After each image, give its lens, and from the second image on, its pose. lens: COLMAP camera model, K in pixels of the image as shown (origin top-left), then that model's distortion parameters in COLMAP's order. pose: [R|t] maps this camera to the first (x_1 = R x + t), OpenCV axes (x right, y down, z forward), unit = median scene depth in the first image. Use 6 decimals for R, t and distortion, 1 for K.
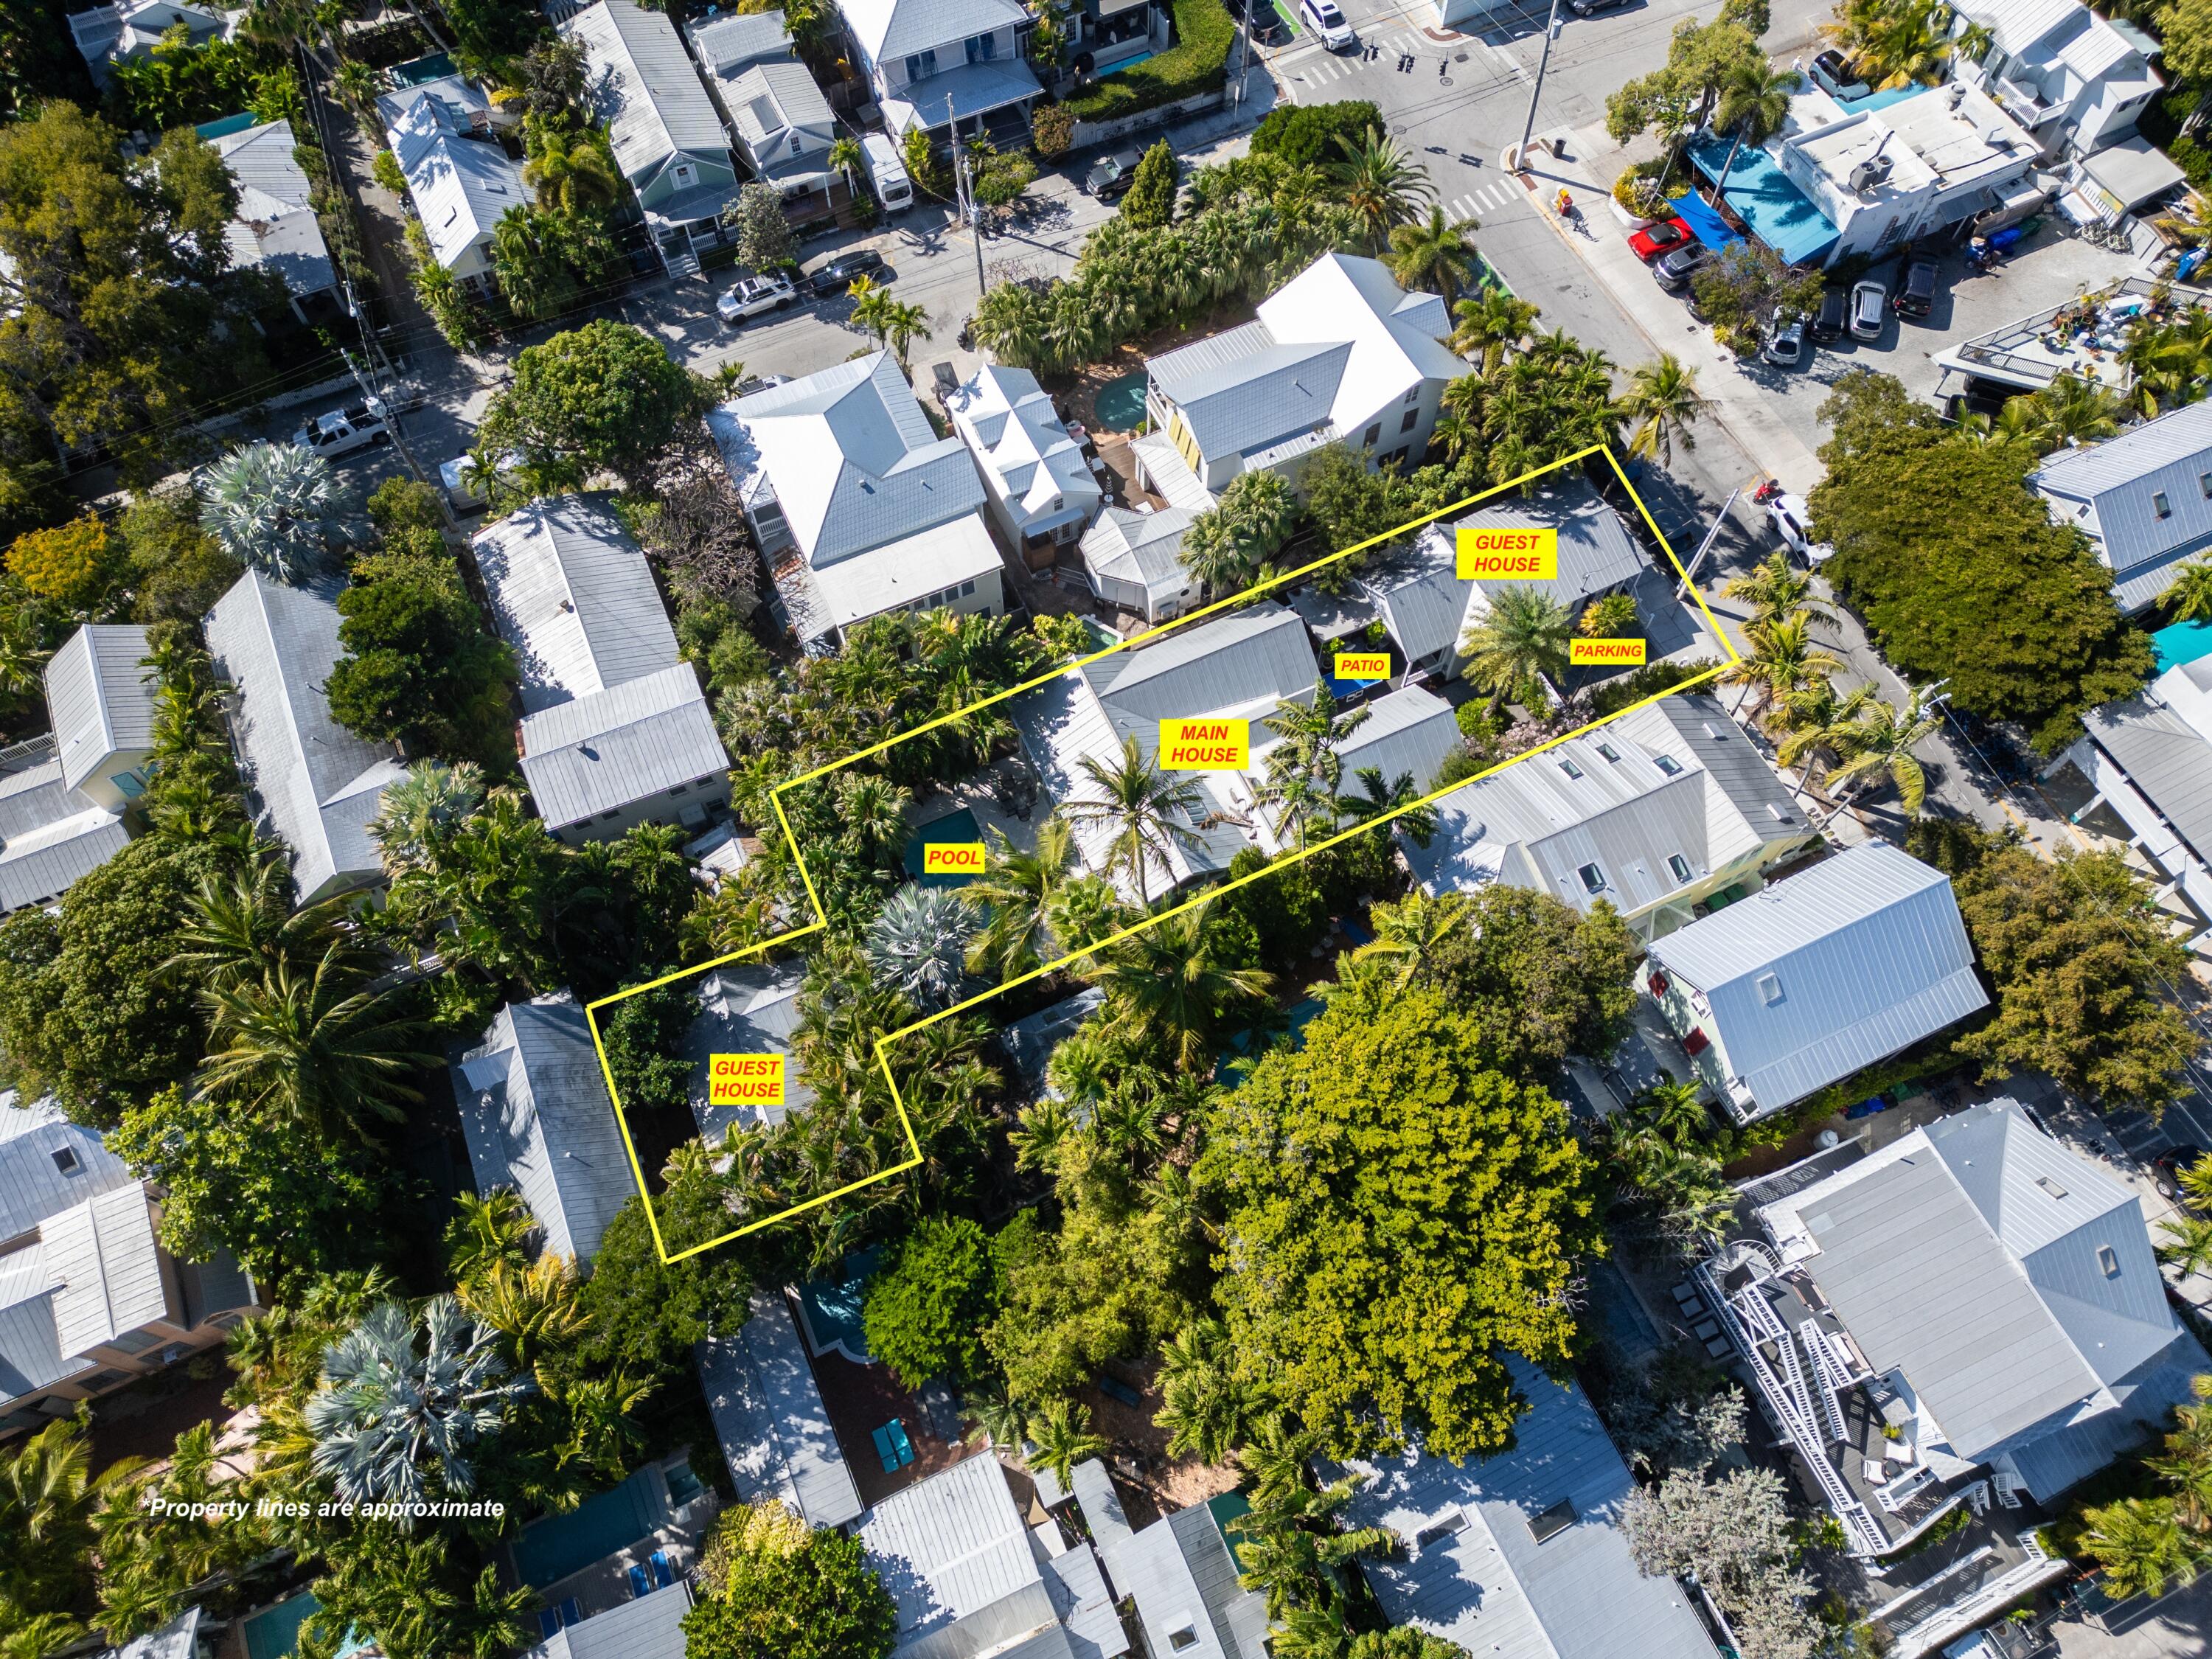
lens RADIAL K [[1548.7, 0, 1101.6], [0, 1548.7, 820.3], [0, 0, 1]] dist [0.074259, -0.062119]
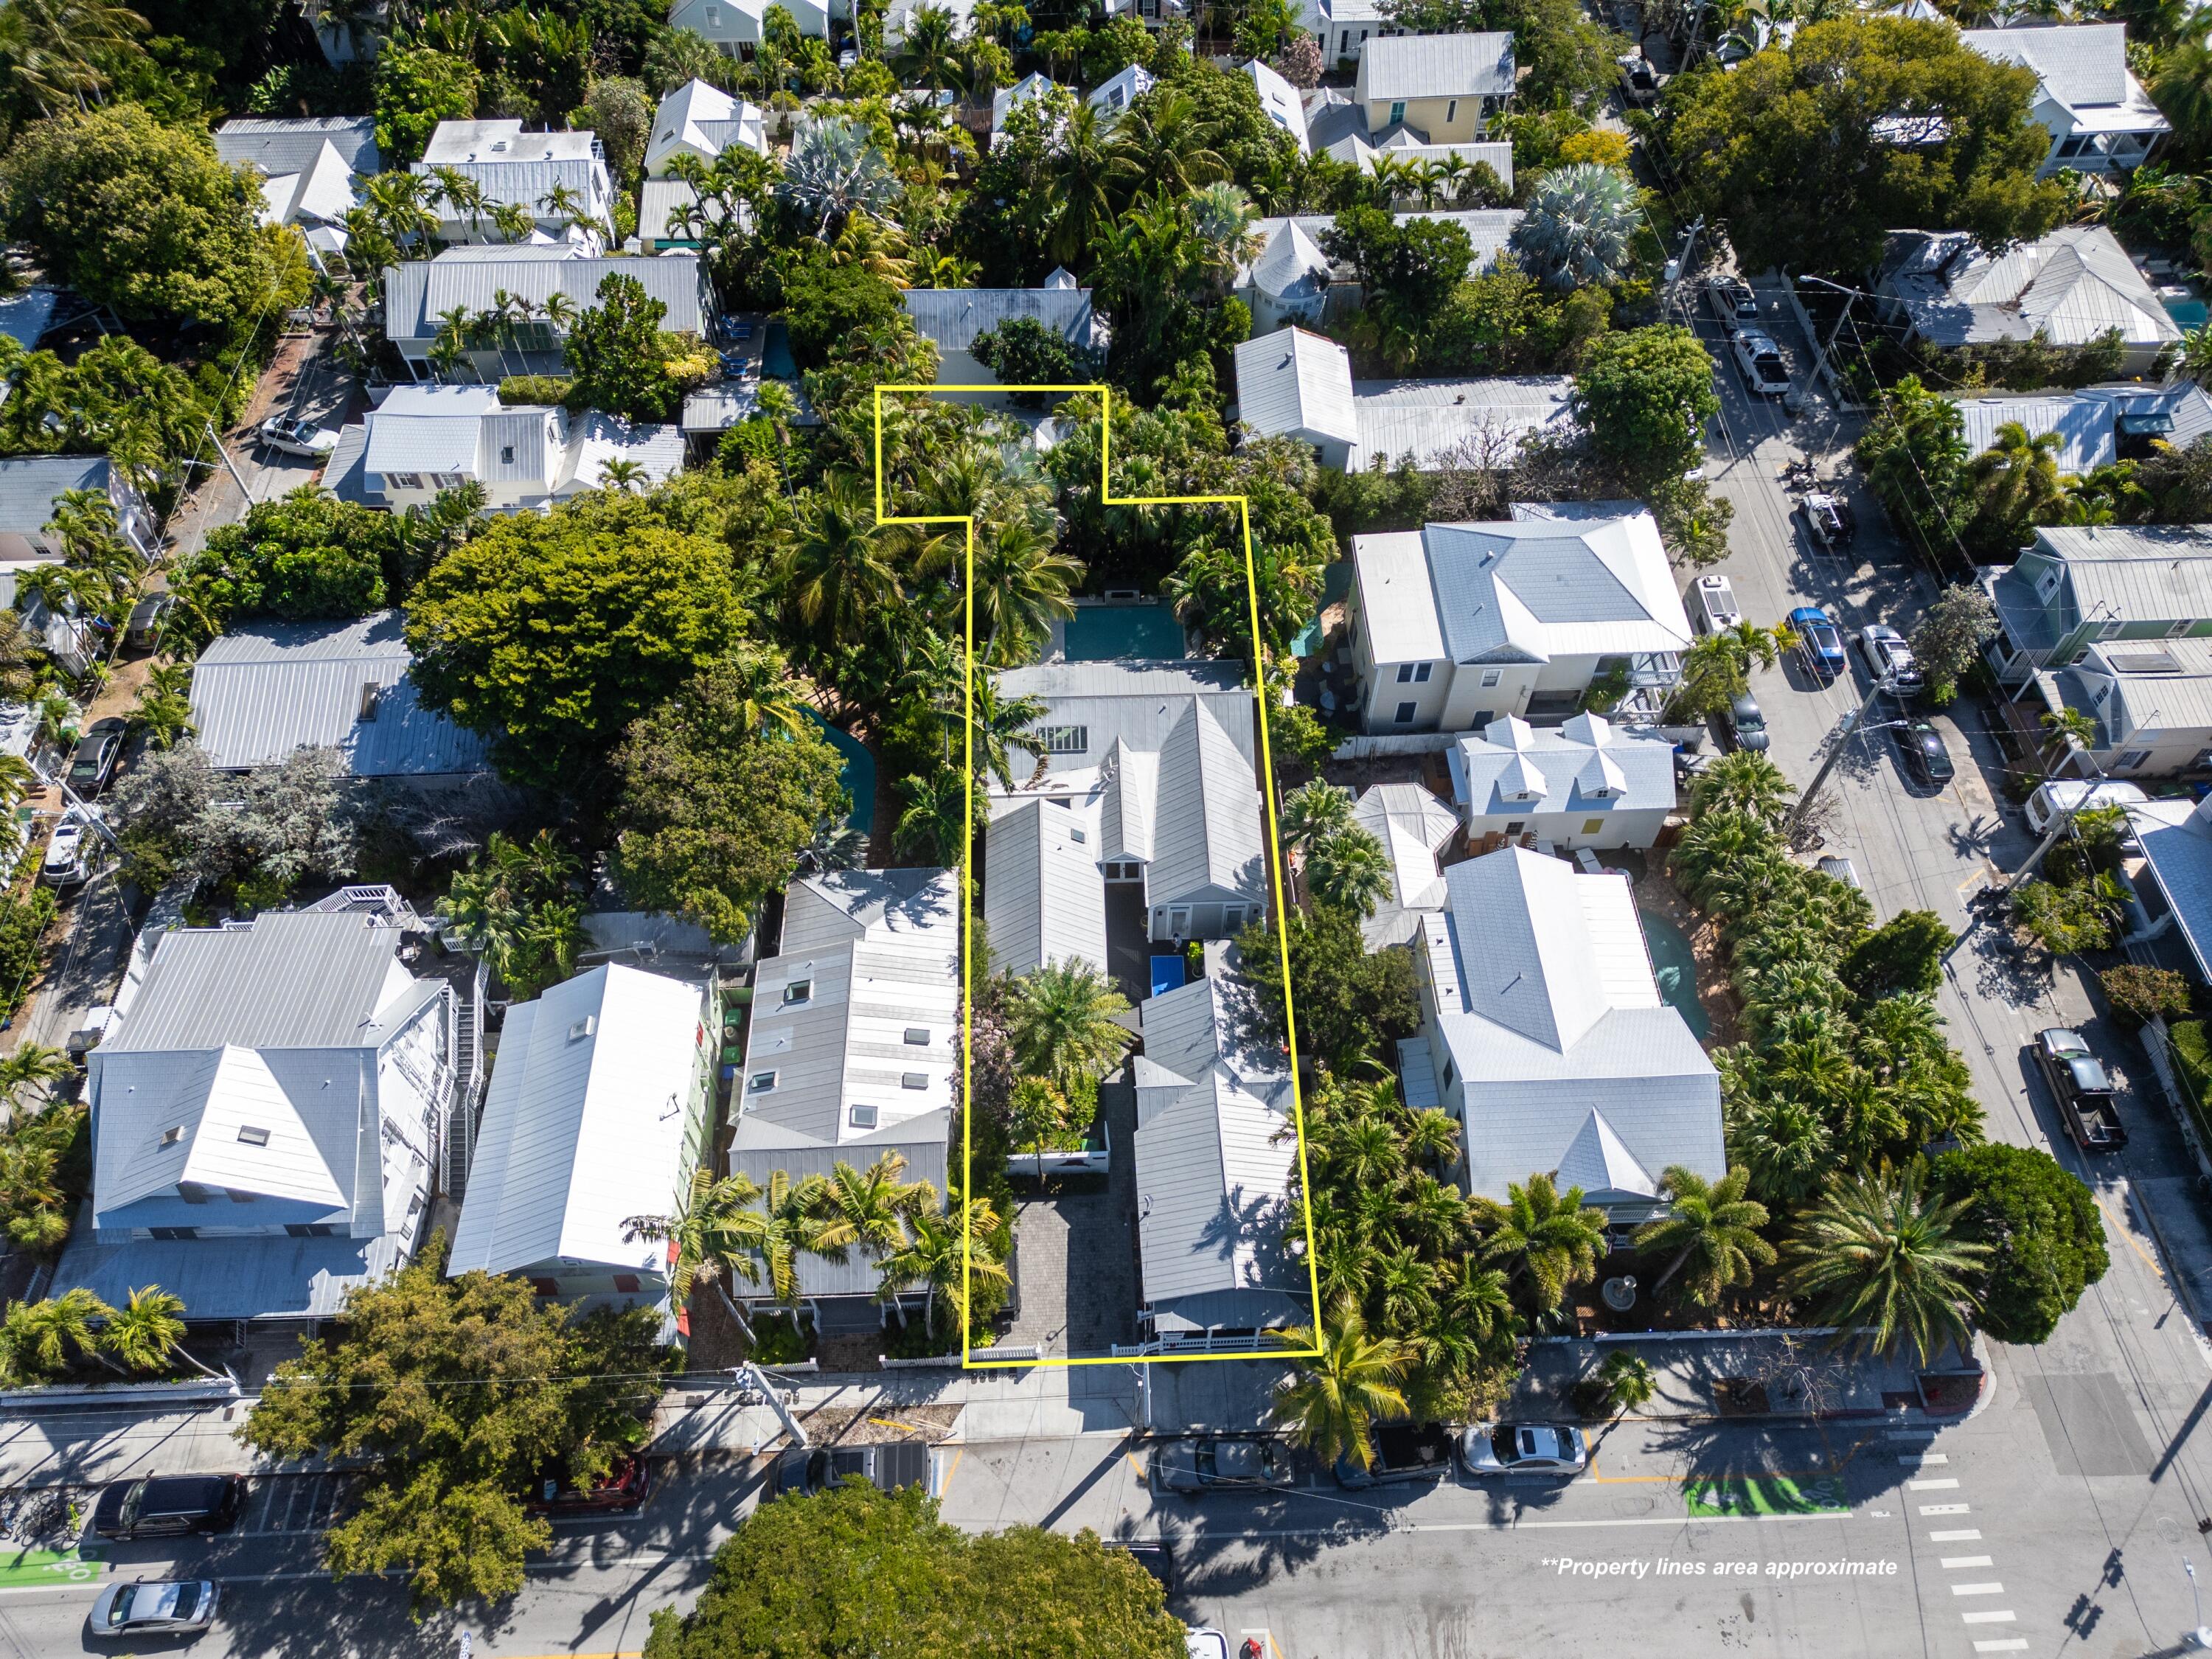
lens RADIAL K [[1548.7, 0, 1101.6], [0, 1548.7, 820.3], [0, 0, 1]] dist [0.074259, -0.062119]
pose [[-0.394336, 0.753954, -0.525407, 0.572217], [-0.809359, -0.014152, 0.587143, -0.579298], [0.435243, 0.656775, 0.615800, 0.372054]]
